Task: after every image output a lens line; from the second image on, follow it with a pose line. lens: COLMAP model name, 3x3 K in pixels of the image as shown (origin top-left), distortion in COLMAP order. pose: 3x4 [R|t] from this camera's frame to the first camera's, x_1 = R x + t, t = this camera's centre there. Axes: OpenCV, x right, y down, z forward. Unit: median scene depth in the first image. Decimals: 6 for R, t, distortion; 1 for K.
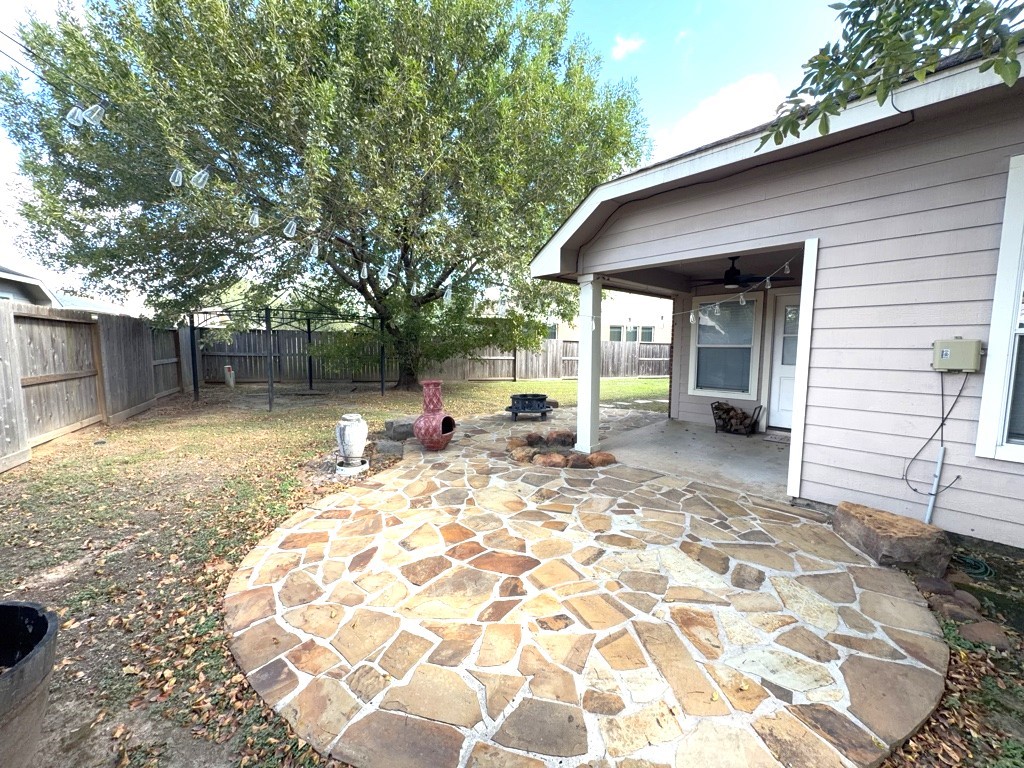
lens RADIAL K [[408.5, 0, 513.9], [0, 408.5, 386.1], [0, 0, 1]] dist [0.000252, -0.000098]
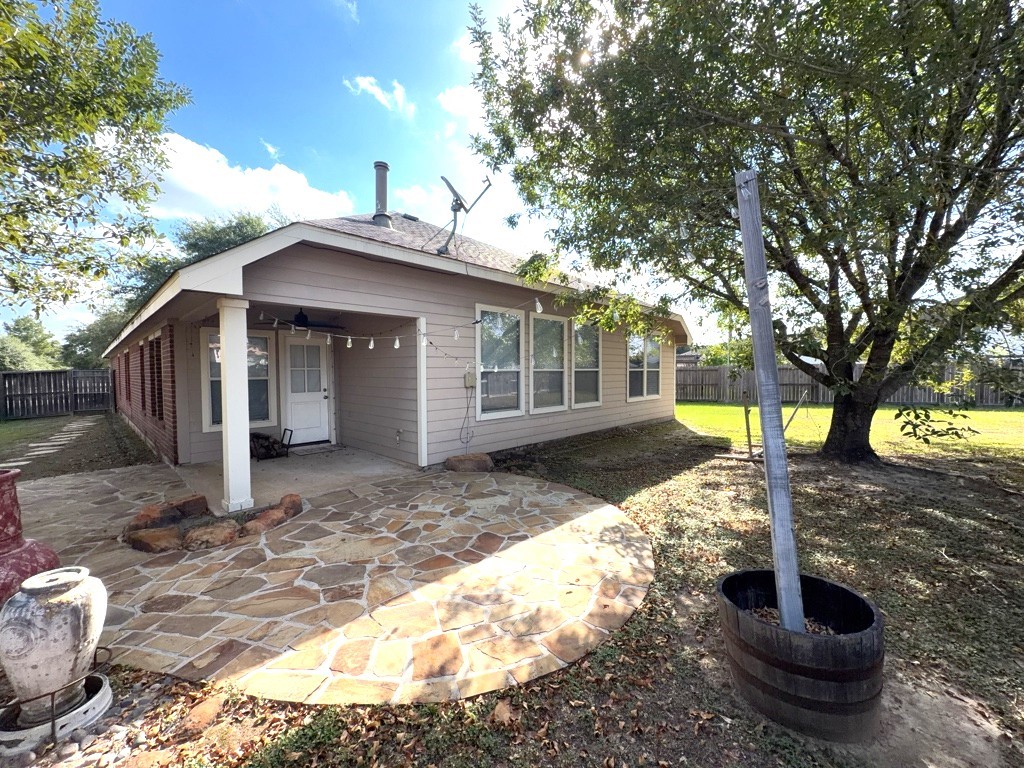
lens RADIAL K [[408.5, 0, 513.8], [0, 408.5, 383.3], [0, 0, 1]] dist [0.000252, -0.000098]
pose [[-0.069270, -0.033206, 0.997045, -1.020874], [0.106225, 0.993518, 0.040469, -0.100235], [-0.991926, 0.108714, -0.065294, 0.715025]]
